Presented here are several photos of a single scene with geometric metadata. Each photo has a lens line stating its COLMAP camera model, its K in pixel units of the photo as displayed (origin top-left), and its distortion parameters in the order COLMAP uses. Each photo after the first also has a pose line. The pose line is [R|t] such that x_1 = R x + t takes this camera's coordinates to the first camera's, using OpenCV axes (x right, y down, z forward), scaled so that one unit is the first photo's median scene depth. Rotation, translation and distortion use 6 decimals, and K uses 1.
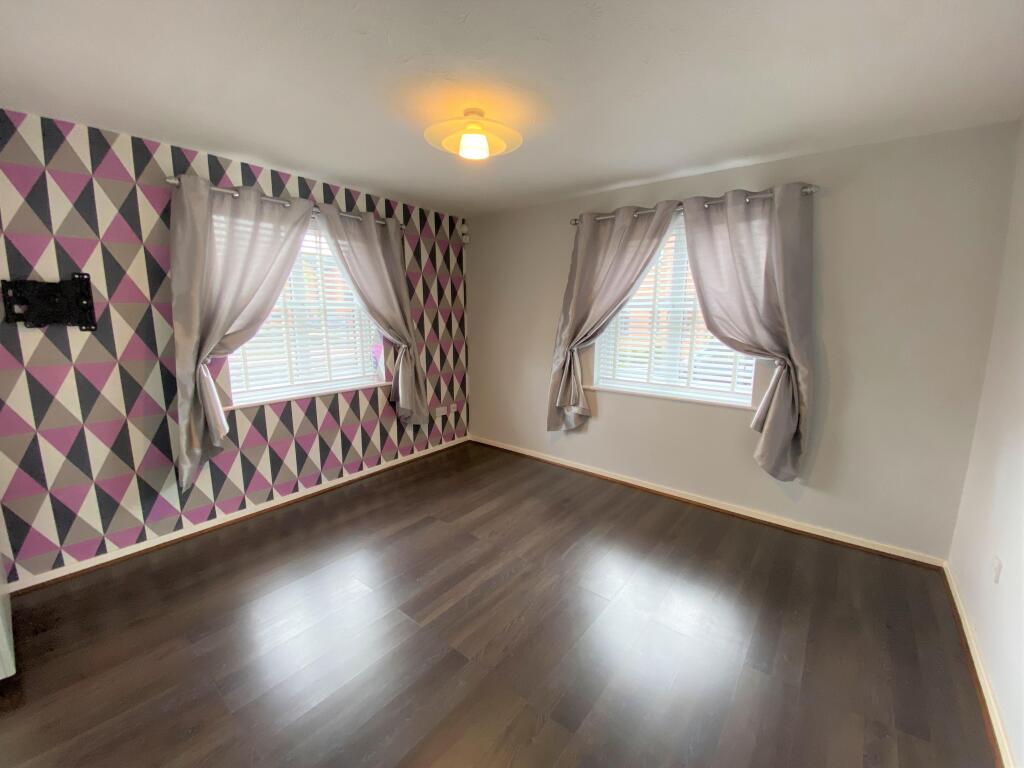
lens RADIAL K [[412.5, 0, 518.4], [0, 412.5, 380.7], [0, 0, 1]] dist [0.020496, -0.024371]
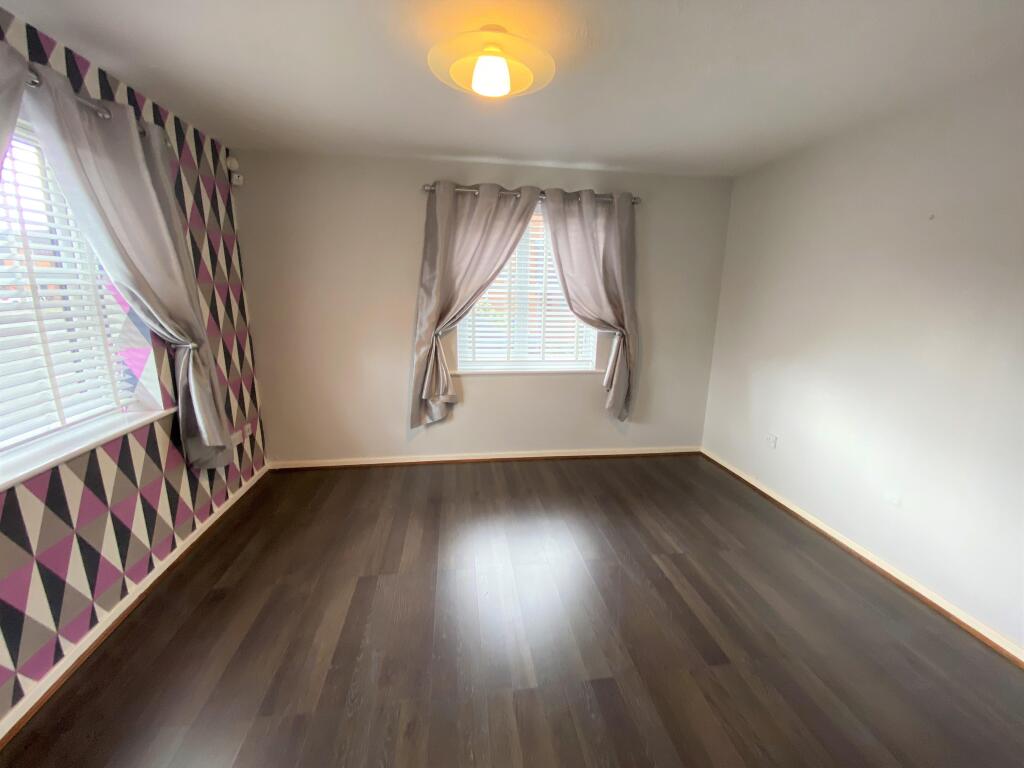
lens RADIAL K [[412.5, 0, 518.4], [0, 412.5, 380.7], [0, 0, 1]] dist [0.020496, -0.024371]
pose [[0.686786, -0.145882, 0.712069, -0.411454], [0.105785, 0.989283, 0.100646, -0.046697], [-0.719120, 0.006204, 0.694858, 0.249454]]
